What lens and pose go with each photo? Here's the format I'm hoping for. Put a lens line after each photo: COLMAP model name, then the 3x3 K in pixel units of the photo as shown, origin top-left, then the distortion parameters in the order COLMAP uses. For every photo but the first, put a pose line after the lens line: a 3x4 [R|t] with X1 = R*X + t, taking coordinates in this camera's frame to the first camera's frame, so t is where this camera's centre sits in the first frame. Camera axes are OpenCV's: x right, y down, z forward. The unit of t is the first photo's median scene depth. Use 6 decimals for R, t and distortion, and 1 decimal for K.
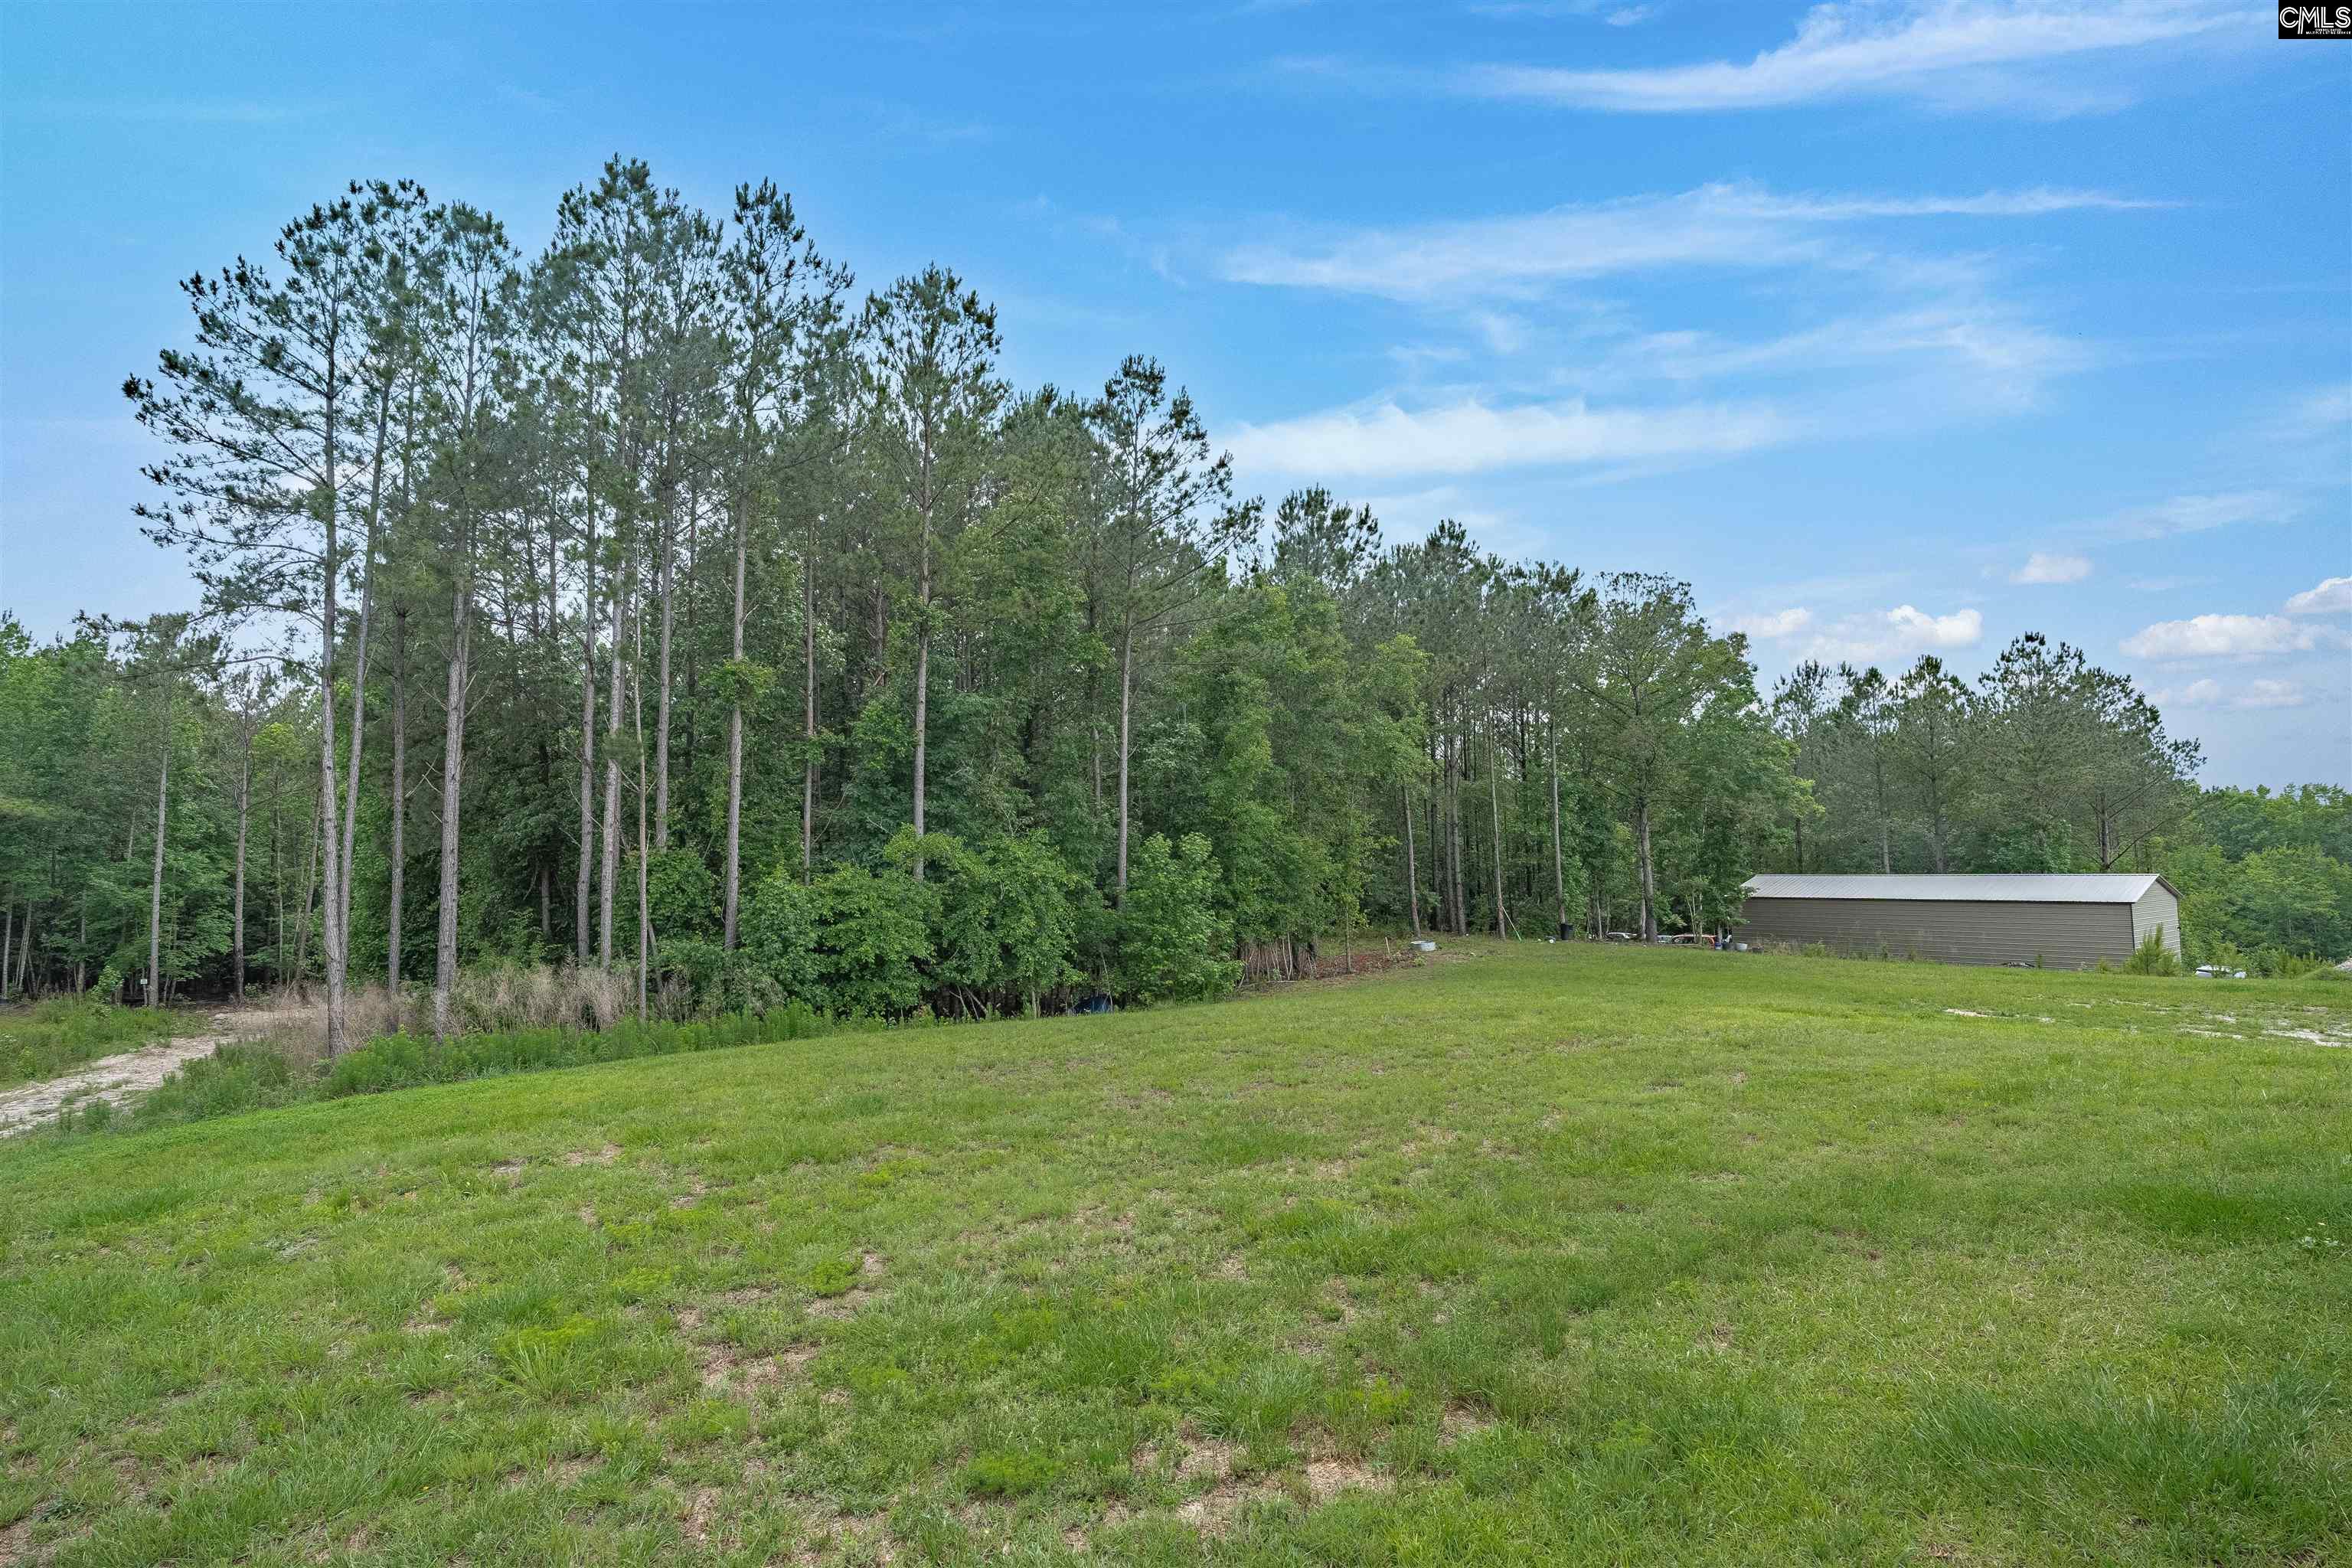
lens RADIAL K [[1084.3, 0, 1169.0], [0, 1084.3, 779.3], [0, 0, 1]] dist [-0.059509, 0.018010]
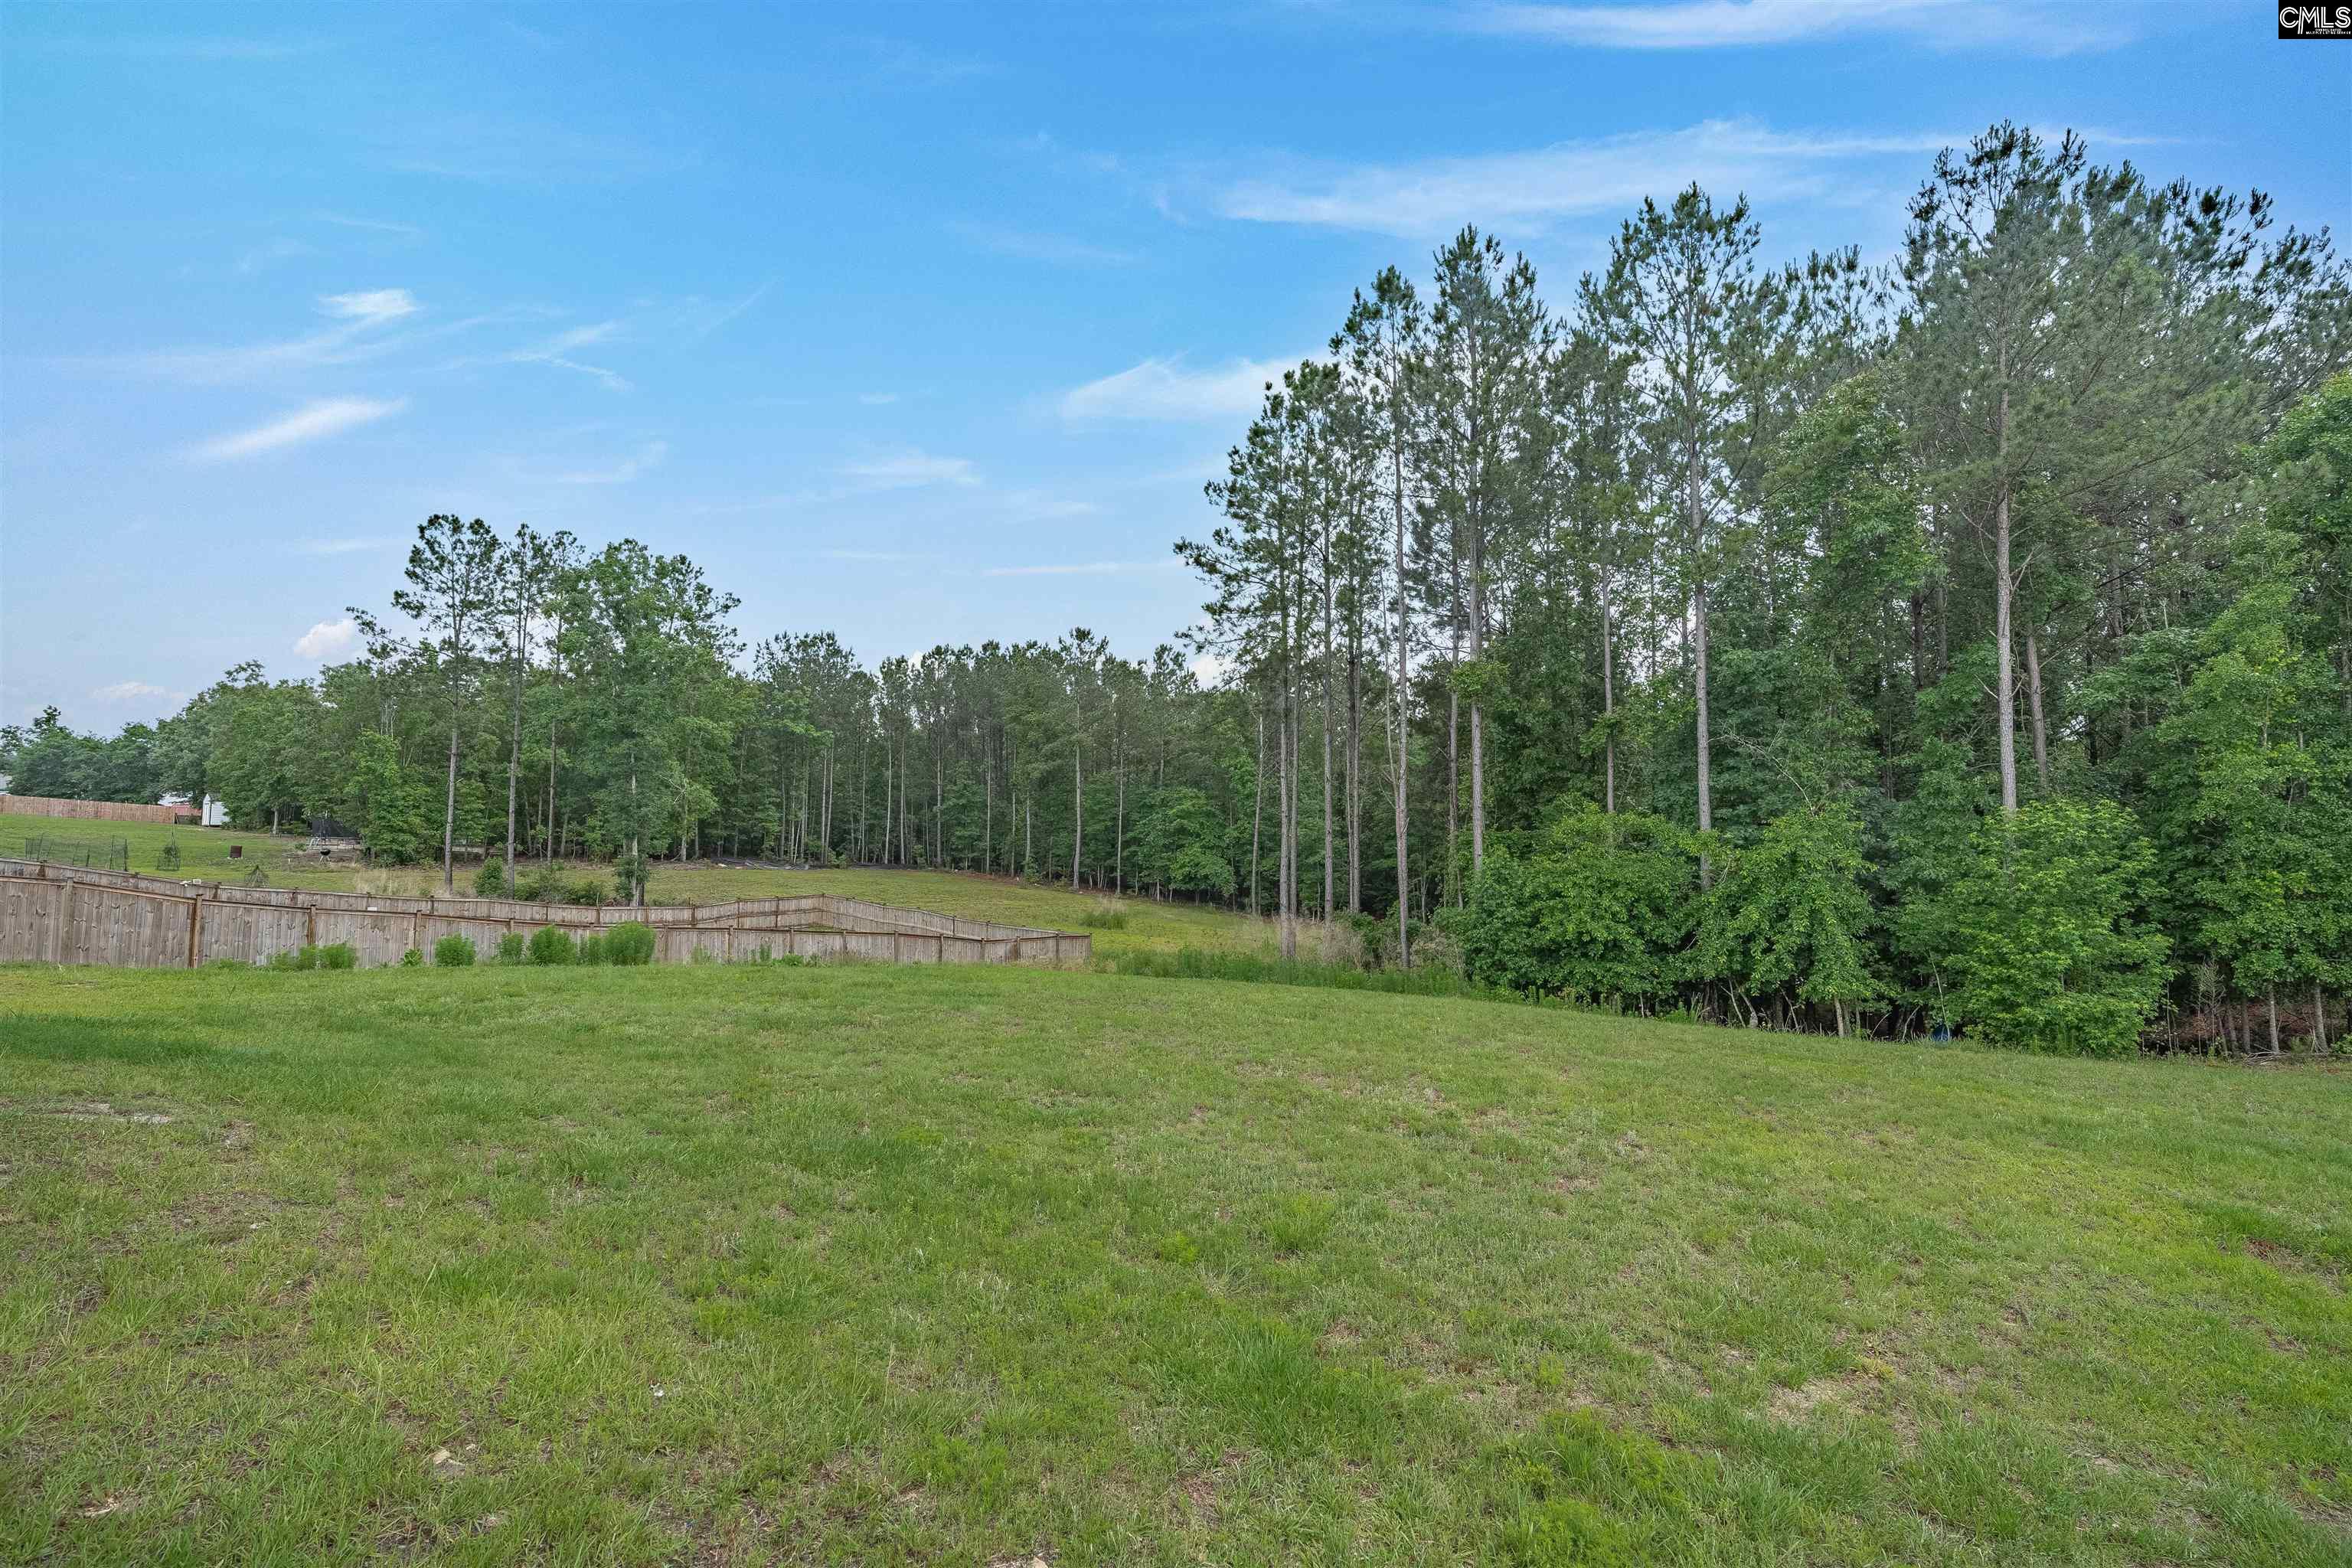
lens RADIAL K [[1079.4, 0, 1184.7], [0, 1079.4, 789.0], [0, 0, 1]] dist [-0.066356, 0.022364]
pose [[0.326218, -0.037966, -0.944532, 0.428738], [0.066365, 0.997647, -0.017180, 0.015594], [0.942962, -0.057080, 0.327970, 0.259114]]
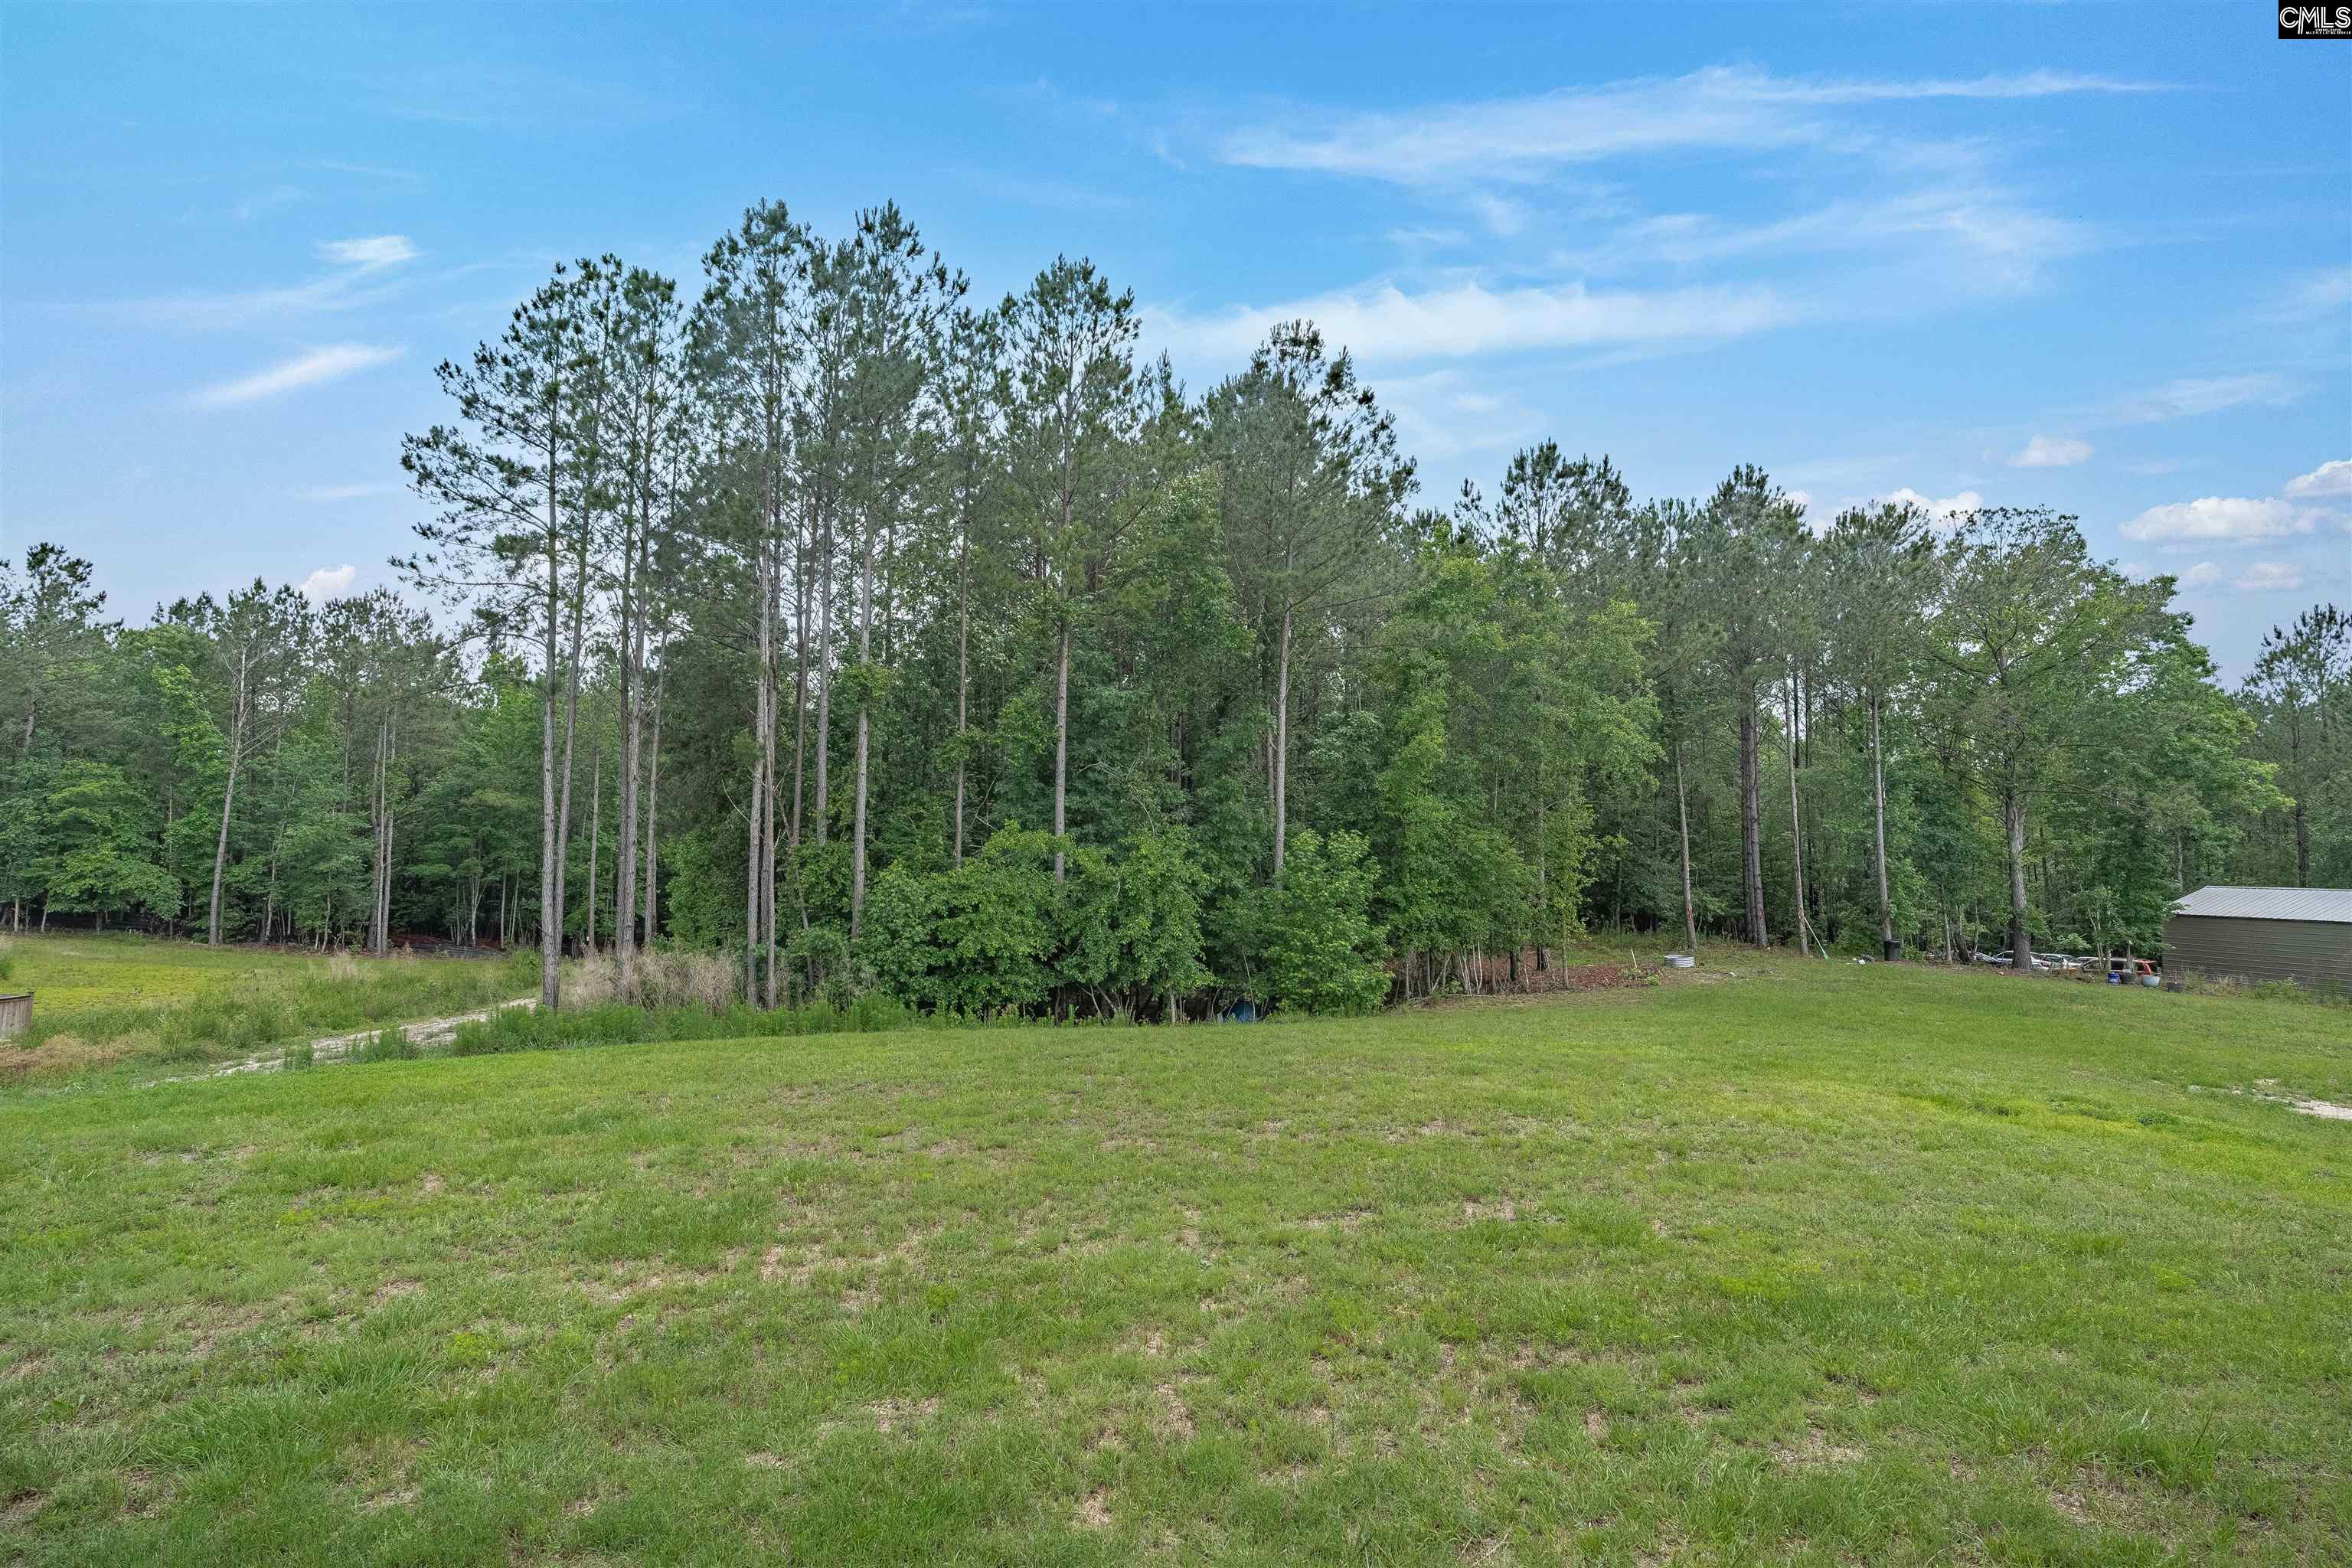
lens RADIAL K [[1084.3, 0, 1169.0], [0, 1084.3, 779.3], [0, 0, 1]] dist [-0.059509, 0.018010]
pose [[0.944704, -0.005222, -0.327883, 0.174906], [0.008896, 0.999913, 0.009705, -0.004216], [0.327804, -0.012085, 0.944669, 0.078122]]
